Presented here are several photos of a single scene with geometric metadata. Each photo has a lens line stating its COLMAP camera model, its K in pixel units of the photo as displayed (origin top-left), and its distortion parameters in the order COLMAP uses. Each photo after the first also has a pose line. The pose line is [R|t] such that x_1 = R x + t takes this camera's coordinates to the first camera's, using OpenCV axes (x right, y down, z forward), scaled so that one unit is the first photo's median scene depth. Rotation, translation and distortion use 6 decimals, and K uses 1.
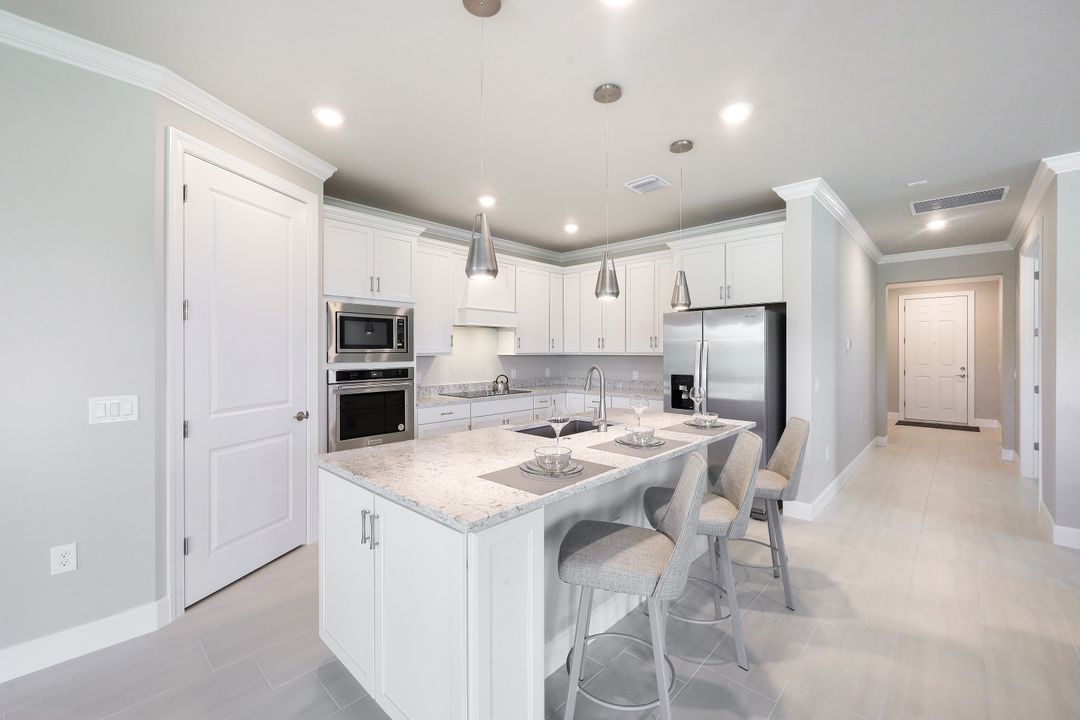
lens RADIAL K [[448.1, 0, 541.7], [0, 448.1, 357.7], [0, 0, 1]] dist [0.002112, -0.000480]
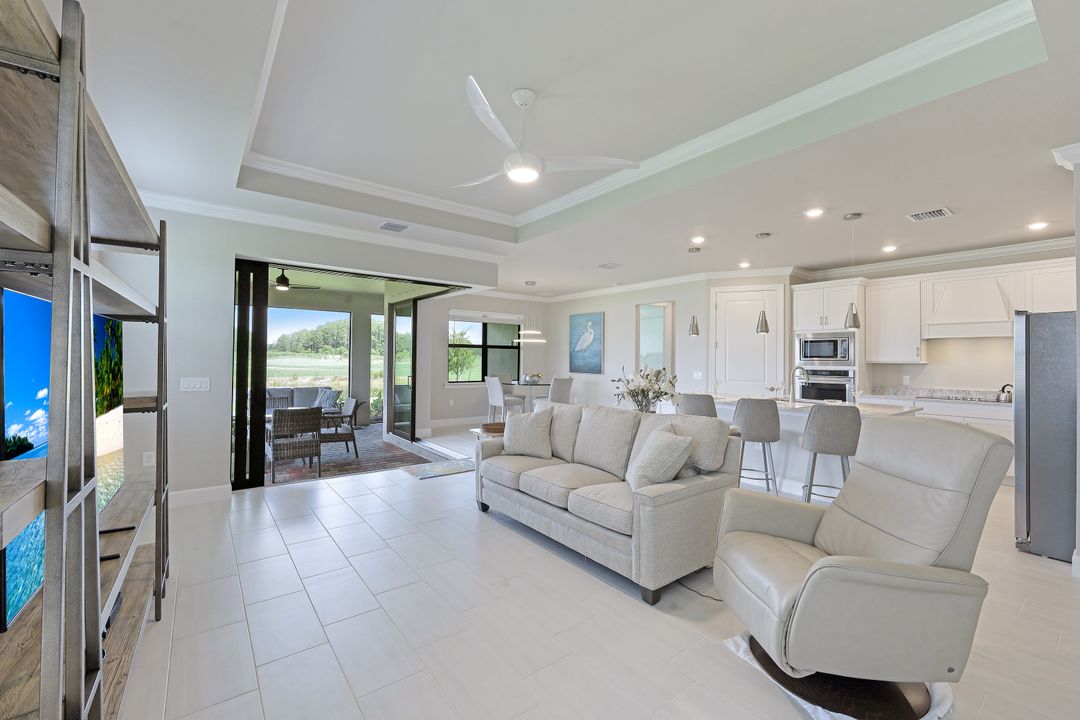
lens RADIAL K [[448.1, 0, 529.7], [0, 448.1, 353.9], [0, 0, 1]] dist [0.002112, -0.000480]
pose [[-0.180721, -0.011084, -0.983472, 1.505004], [-0.021829, 0.999735, -0.007256, 0.001137], [0.983292, 0.020157, -0.180915, 0.192263]]
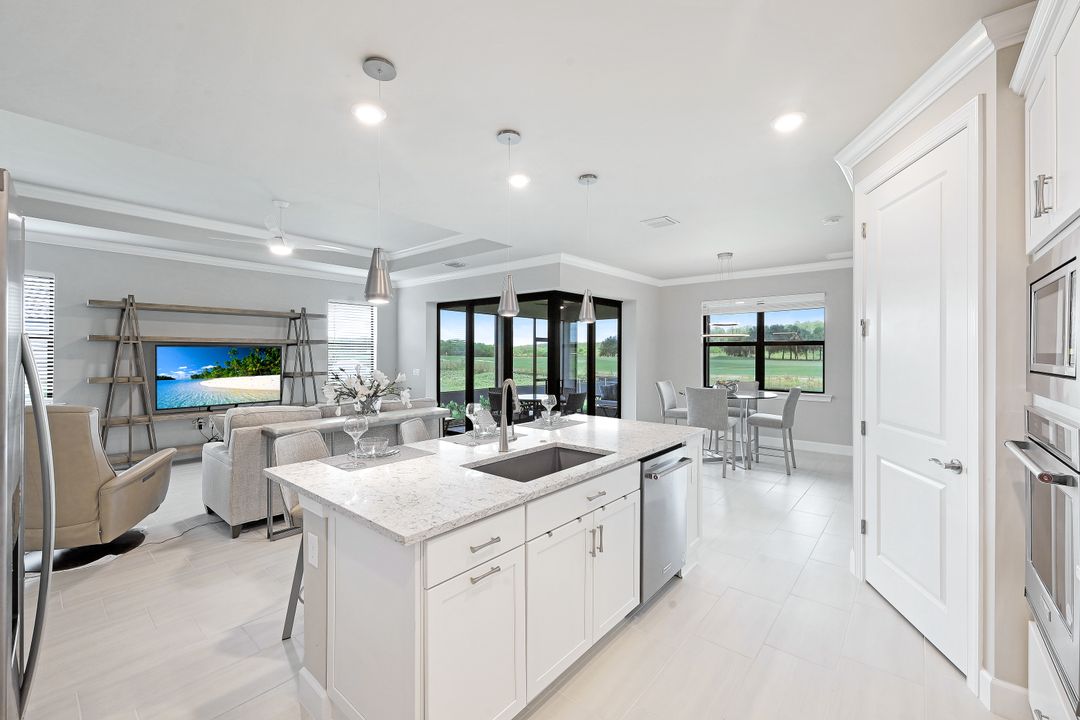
lens RADIAL K [[448.1, 0, 536.0], [0, 448.1, 358.1], [0, 0, 1]] dist [0.002112, -0.000480]
pose [[-0.999748, -0.002932, -0.022255, 0.038725], [-0.003357, 0.999812, 0.019091, -0.025661], [0.022195, 0.019161, -0.999570, 1.355969]]
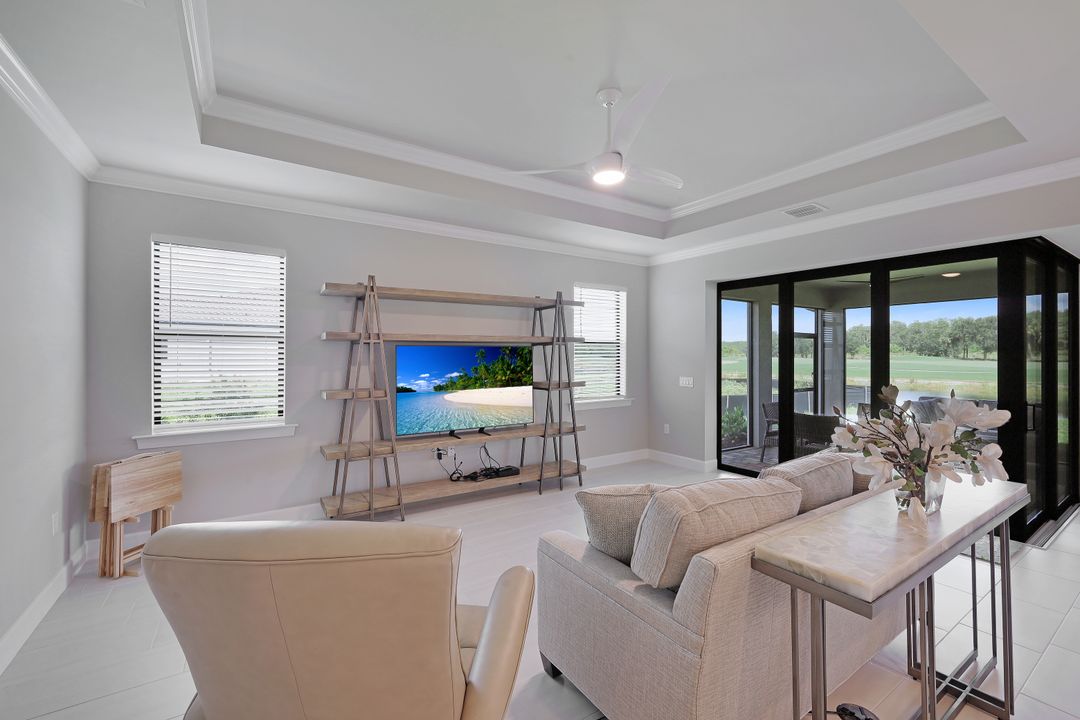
lens RADIAL K [[448.1, 0, 540.7], [0, 448.1, 352.5], [0, 0, 1]] dist [0.002112, -0.000480]
pose [[-0.970028, 0.003471, 0.242967, 0.679650], [0.004271, 0.999987, 0.002764, -0.020131], [-0.242955, 0.003718, -0.970031, 0.793417]]
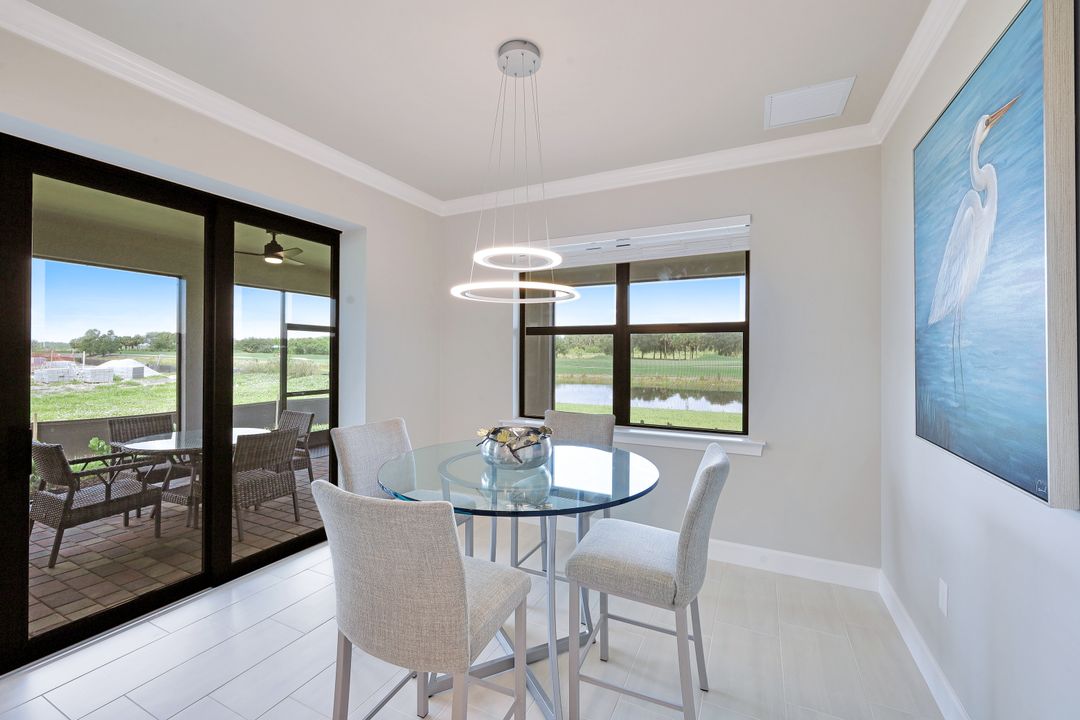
lens RADIAL K [[448.1, 0, 544.1], [0, 448.1, 357.0], [0, 0, 1]] dist [0.002112, -0.000480]
pose [[-0.959303, -0.005219, -0.282332, -0.538389], [-0.009922, 0.999835, 0.015229, -0.009341], [0.282205, 0.017410, -0.959196, 0.319446]]
